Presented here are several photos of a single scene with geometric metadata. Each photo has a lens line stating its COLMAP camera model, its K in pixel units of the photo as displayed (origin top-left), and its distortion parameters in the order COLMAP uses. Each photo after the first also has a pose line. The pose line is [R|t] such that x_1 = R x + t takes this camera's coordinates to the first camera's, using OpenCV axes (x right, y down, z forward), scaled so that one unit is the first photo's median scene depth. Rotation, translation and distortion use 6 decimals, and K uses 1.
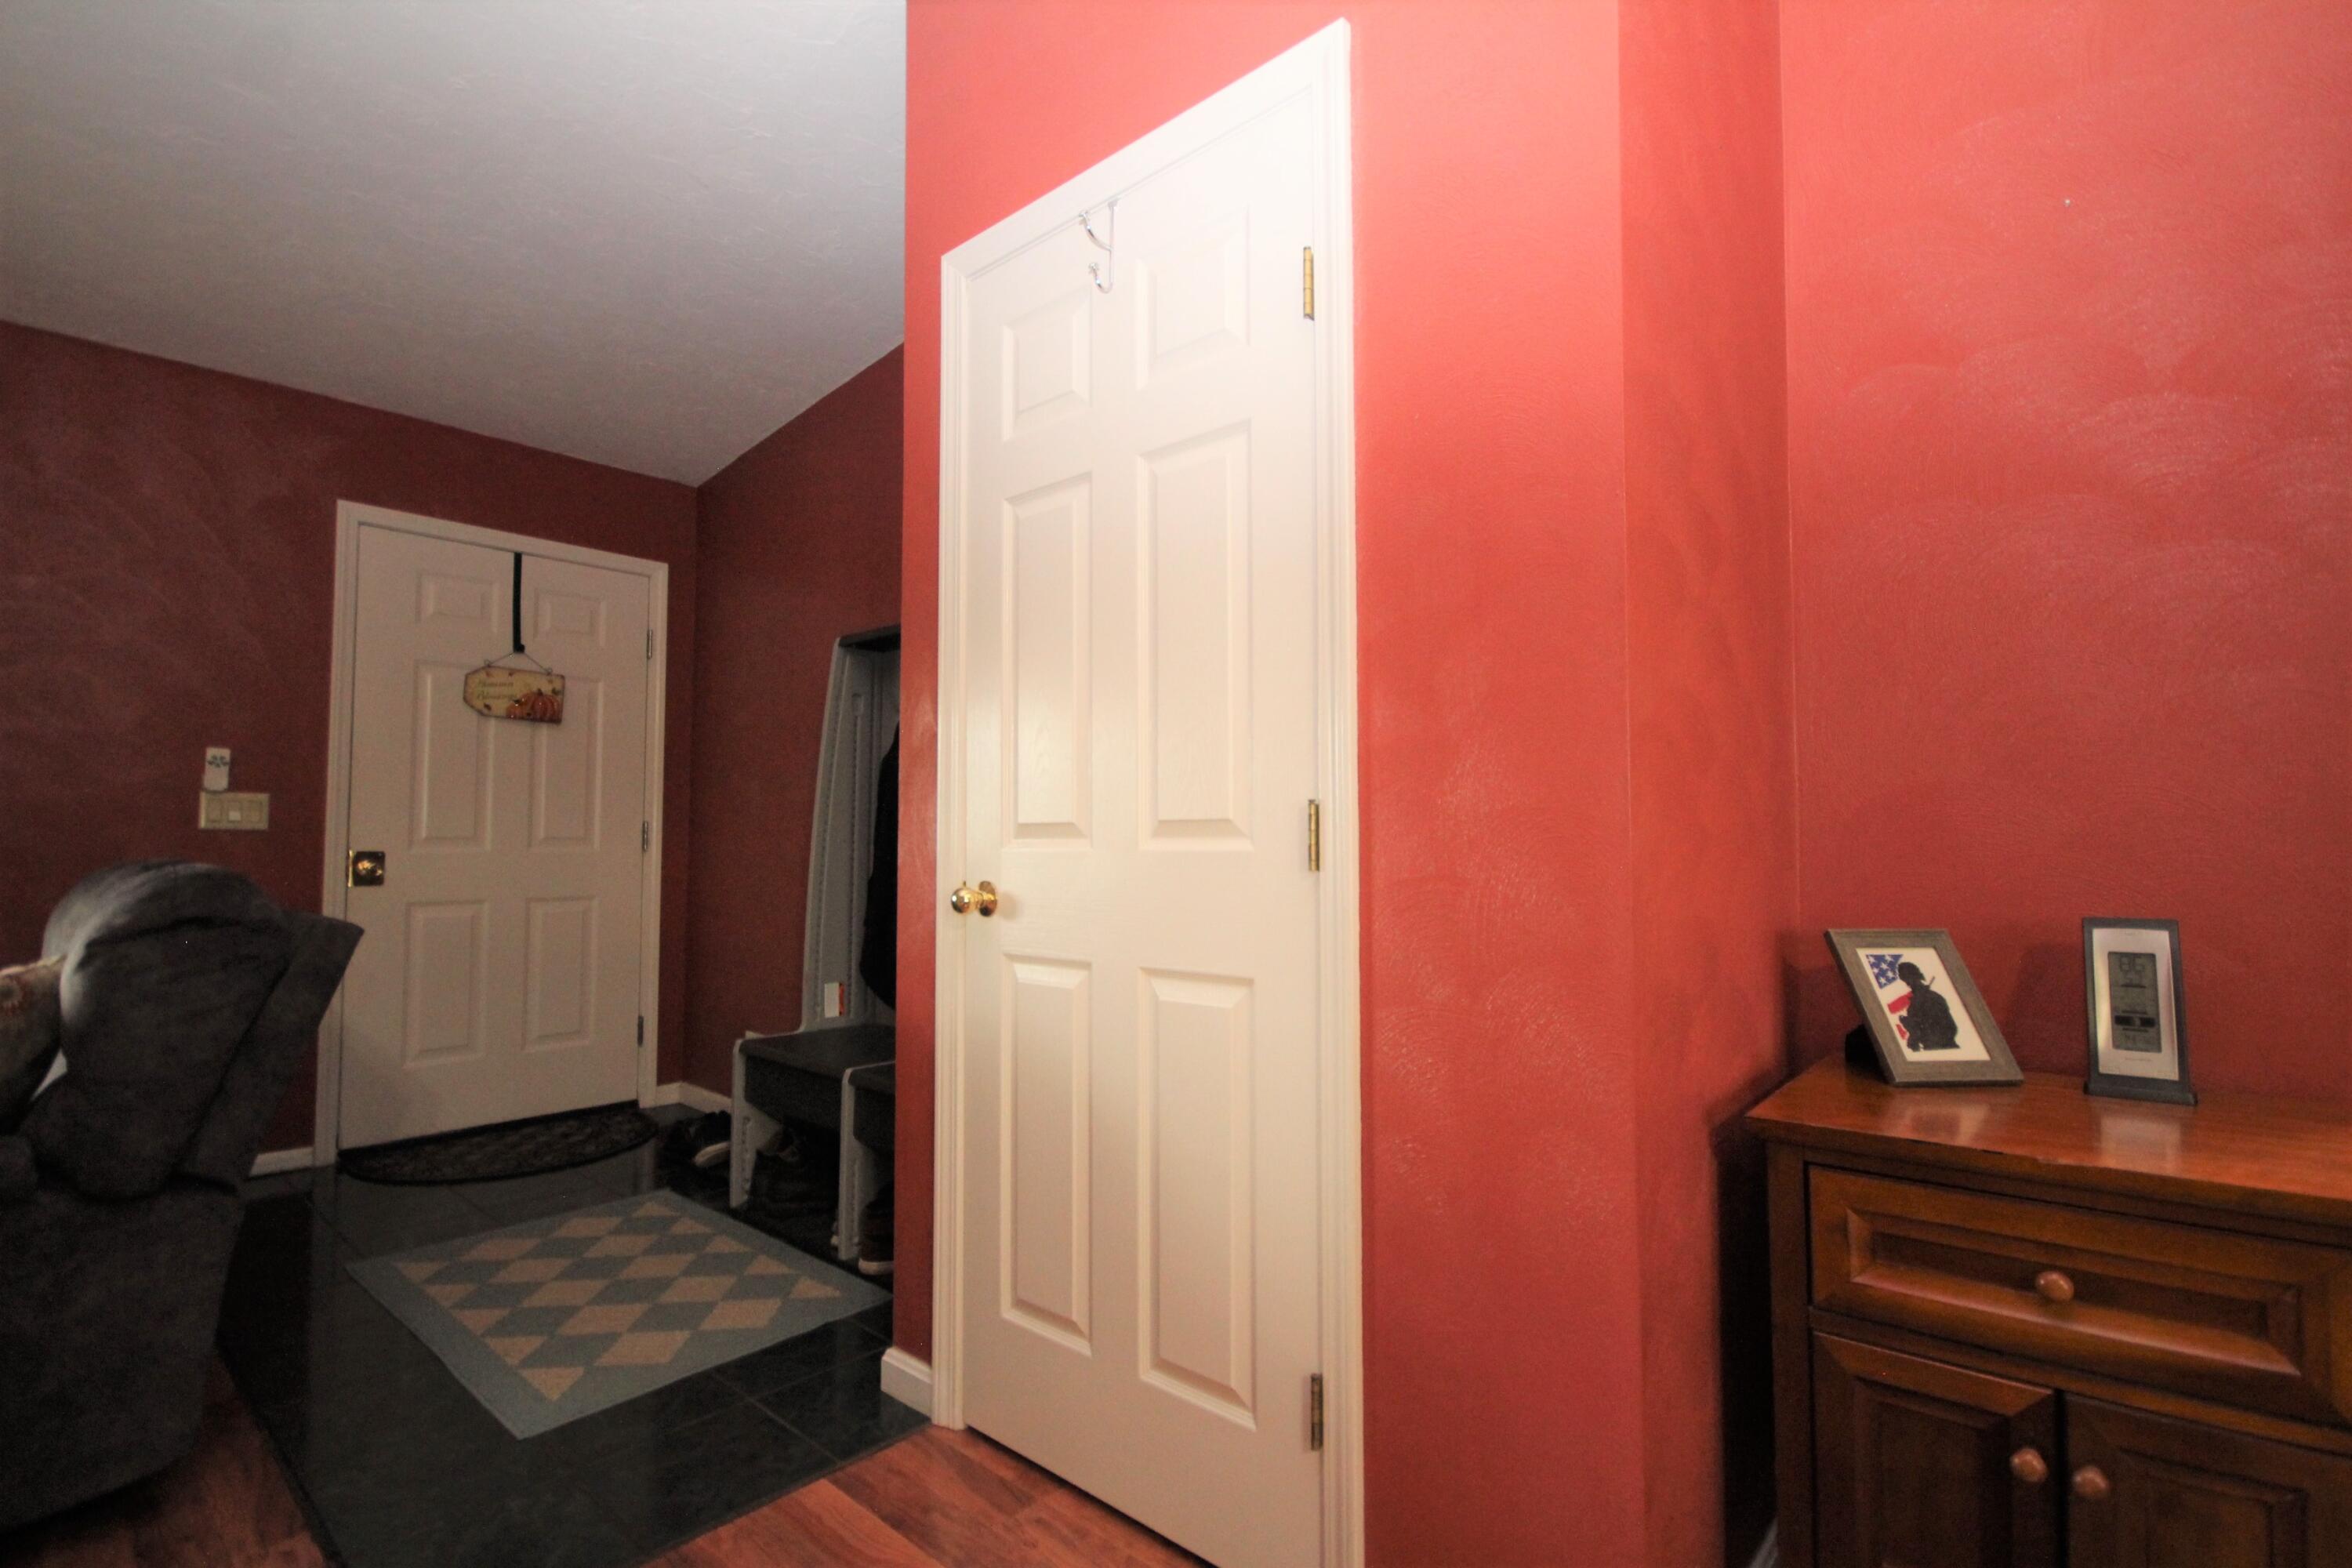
lens RADIAL K [[1091.0, 0, 1177.7], [0, 1091.0, 791.1], [0, 0, 1]] dist [-0.005527, -0.002795]
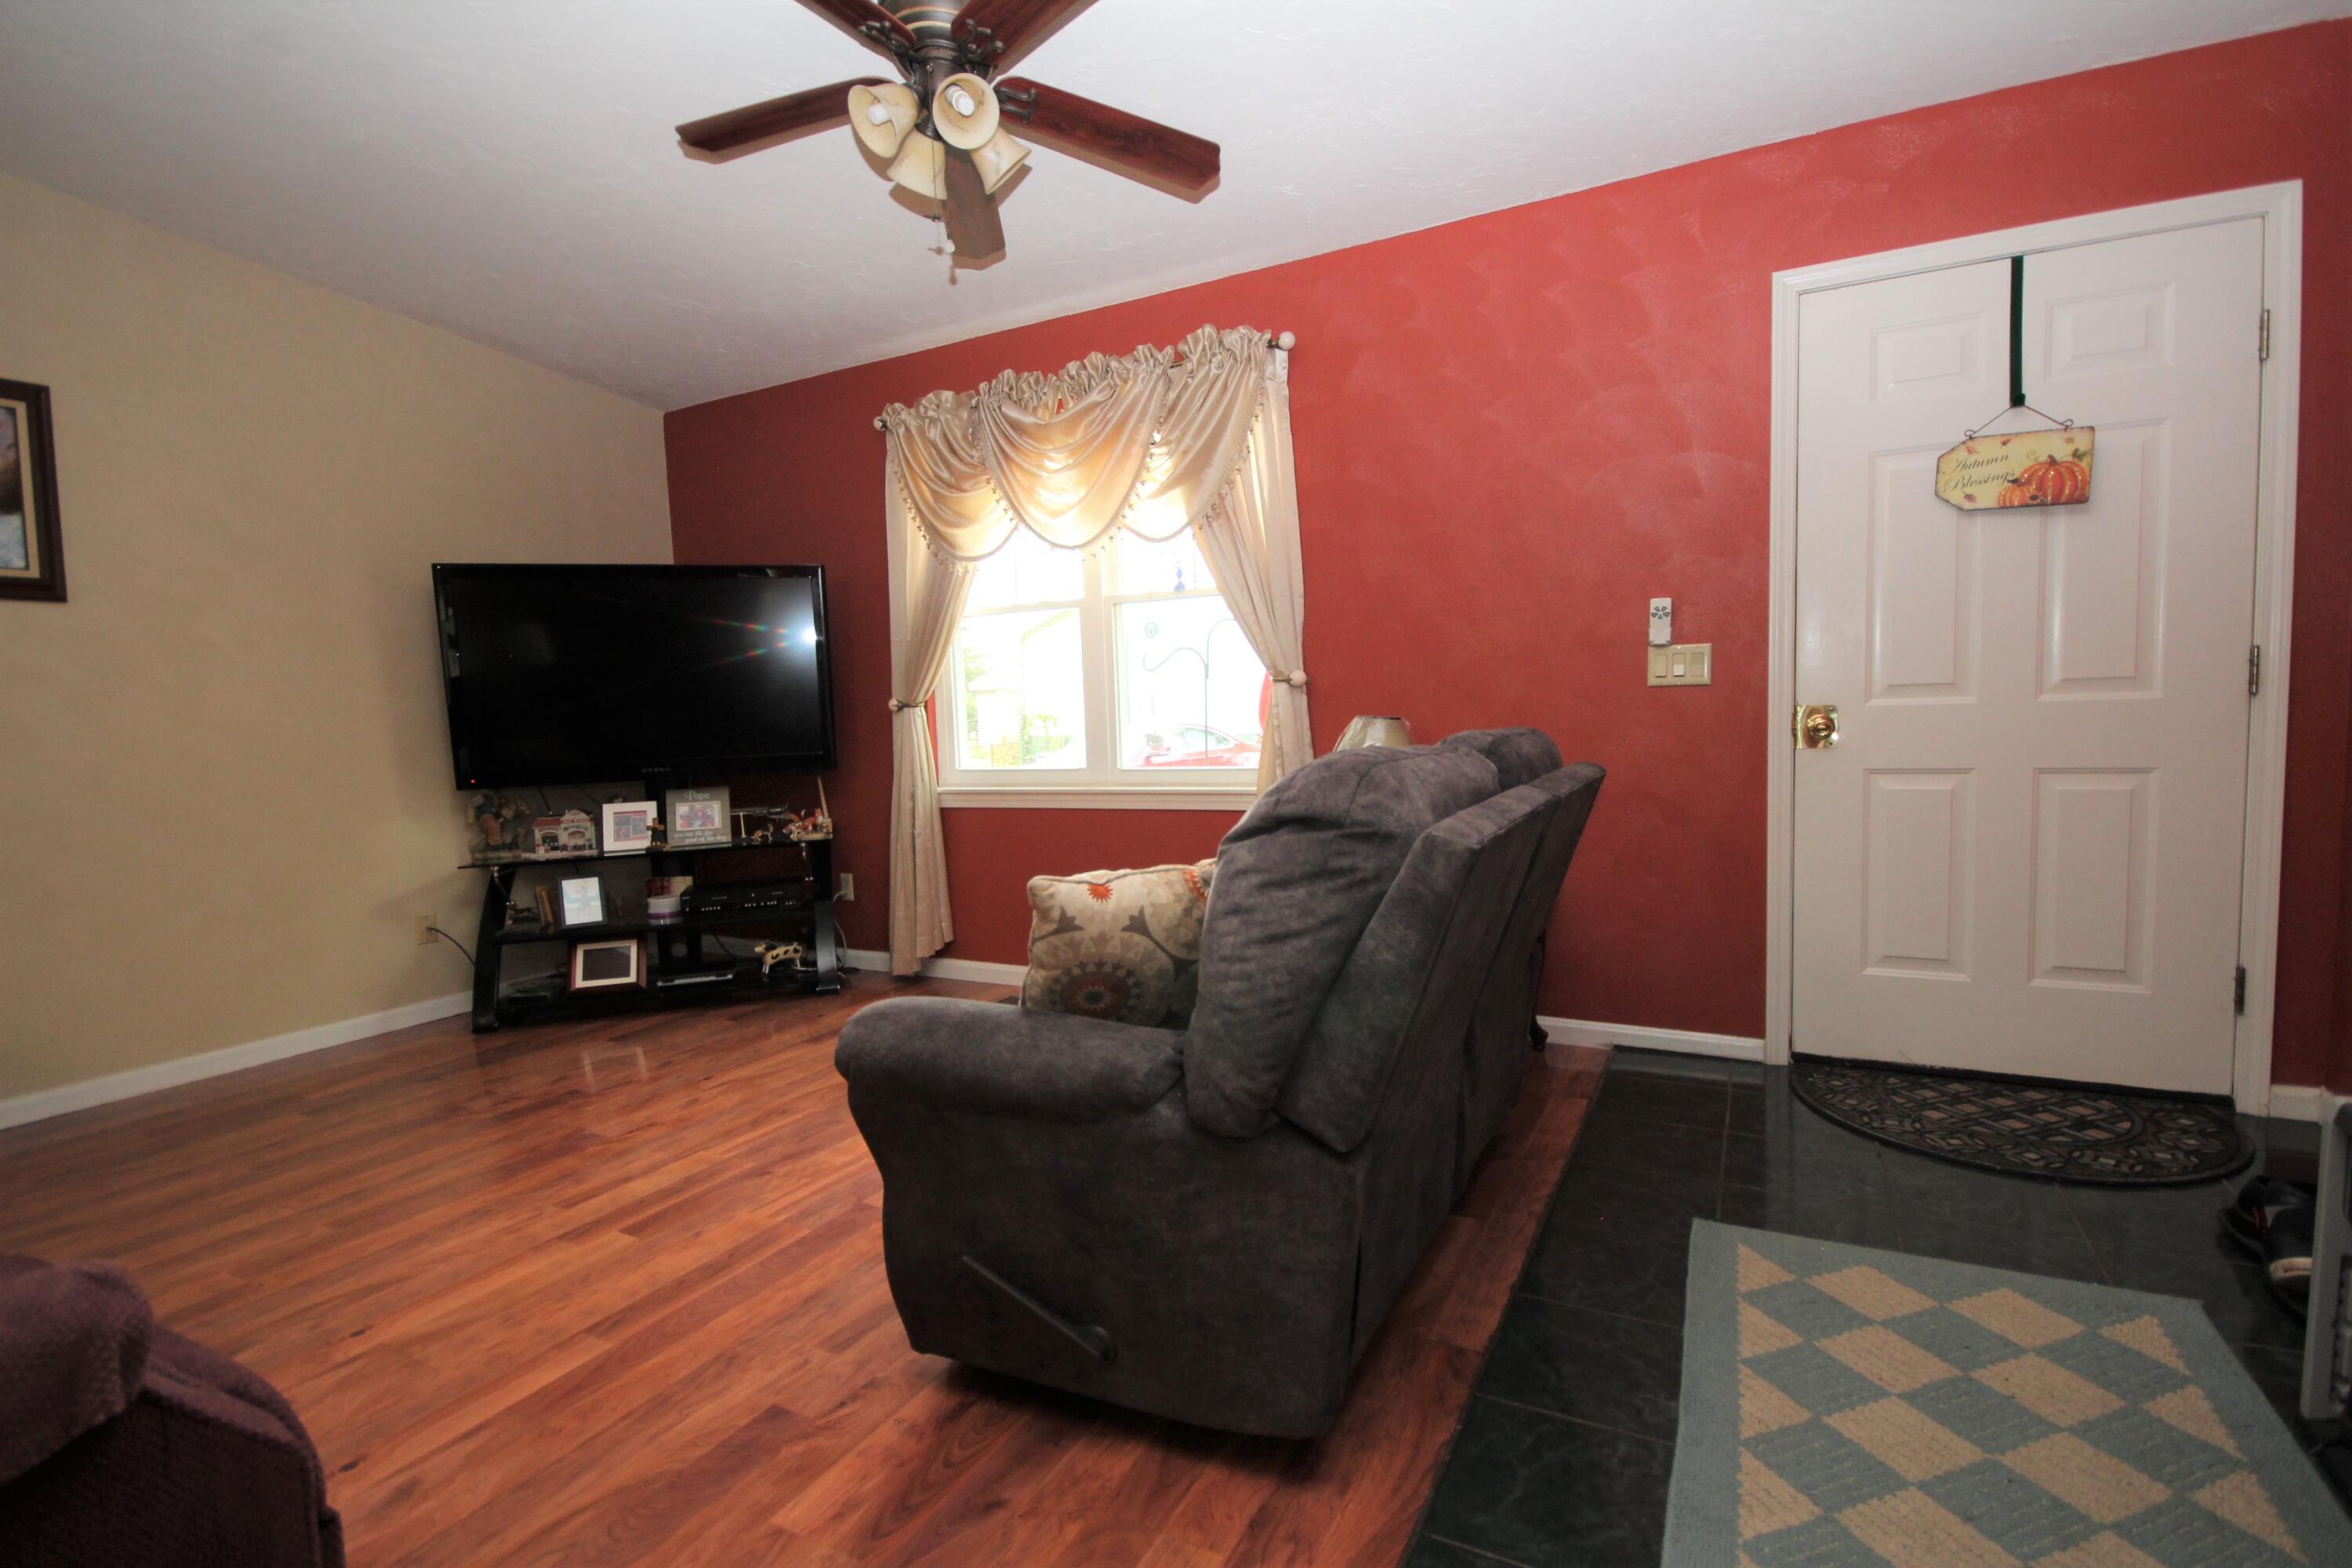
lens RADIAL K [[1091.0, 0, 1182.6], [0, 1091.0, 798.7], [0, 0, 1]] dist [-0.005527, -0.002795]
pose [[0.240734, 0.072429, -0.967885, -0.065515], [0.080601, 0.992275, 0.094302, 0.009529], [0.967239, -0.100714, 0.233037, 0.348285]]
